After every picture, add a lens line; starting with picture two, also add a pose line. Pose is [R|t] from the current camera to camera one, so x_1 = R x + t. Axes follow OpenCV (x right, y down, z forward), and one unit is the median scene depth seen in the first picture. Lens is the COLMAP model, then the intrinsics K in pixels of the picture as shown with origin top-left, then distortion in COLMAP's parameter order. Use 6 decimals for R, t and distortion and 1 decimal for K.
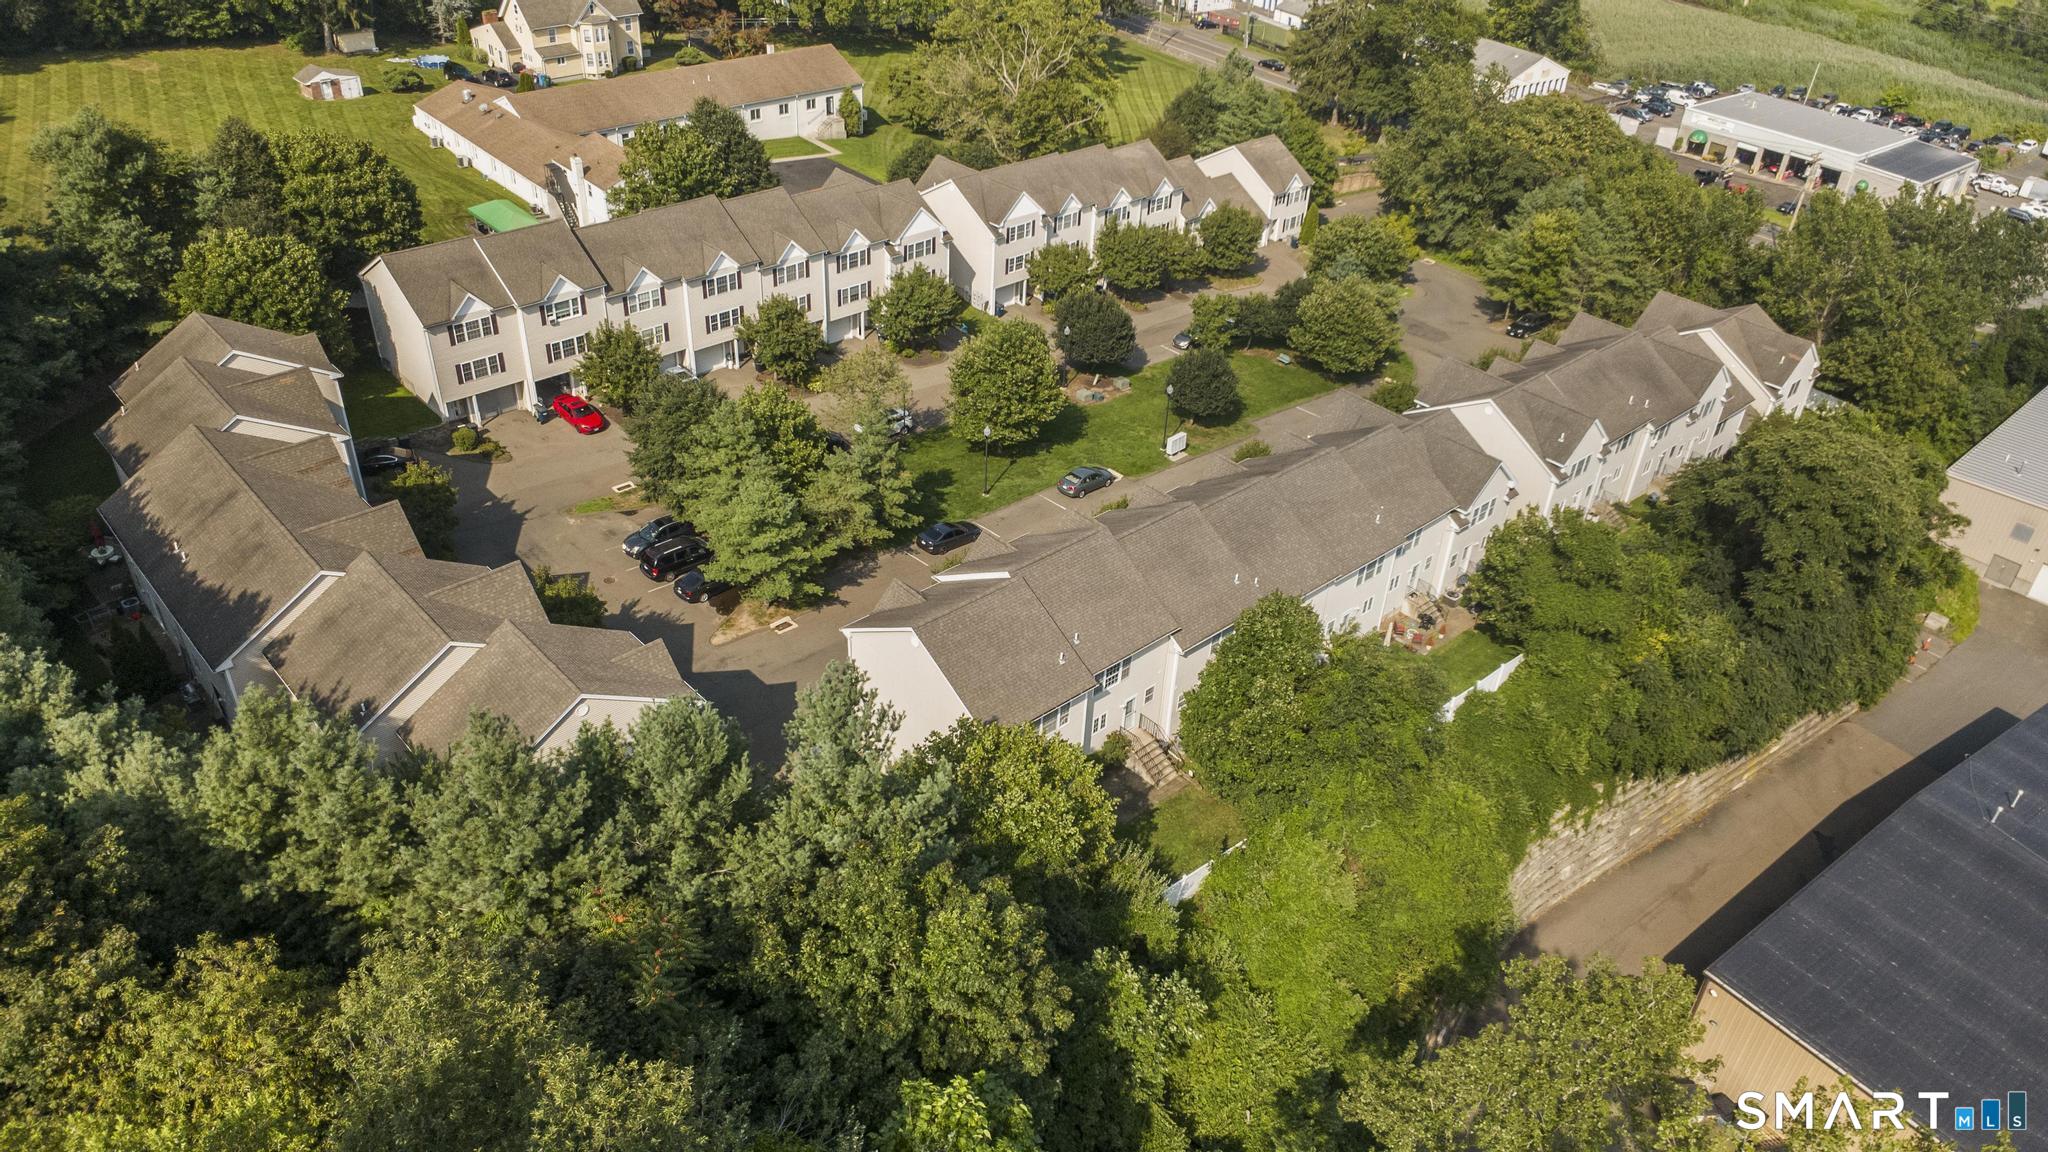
lens RADIAL K [[1431.4, 0, 1028.3], [0, 1431.4, 578.9], [0, 0, 1]] dist [0.033523, -0.046232]
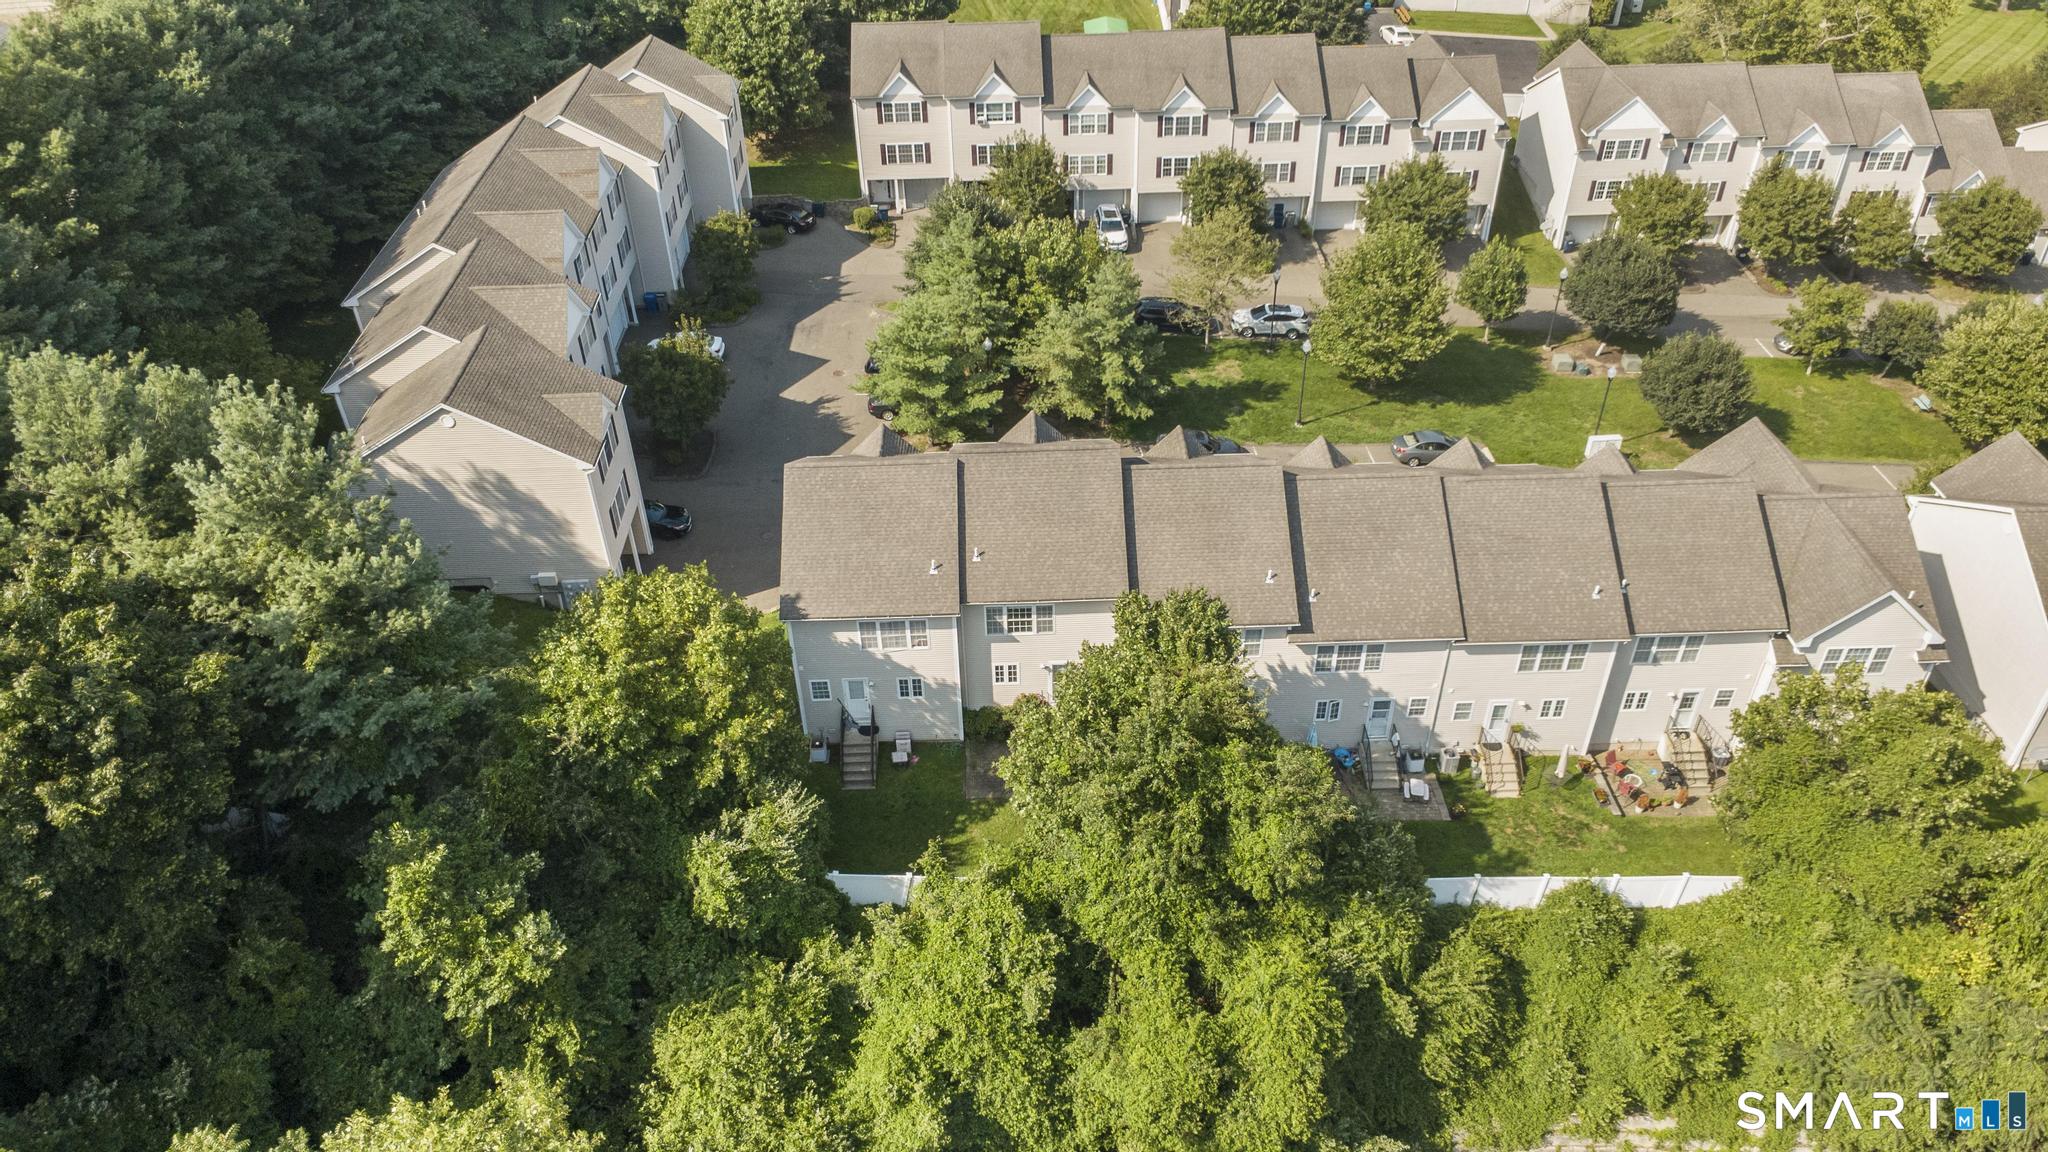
lens RADIAL K [[1431.4, 0, 1026.8], [0, 1431.4, 570.1], [0, 0, 1]] dist [0.033523, -0.046232]
pose [[0.744406, 0.352830, -0.566896, 0.318839], [-0.328713, 0.932631, 0.148819, -0.048168], [0.581213, 0.075564, 0.810236, 0.239643]]
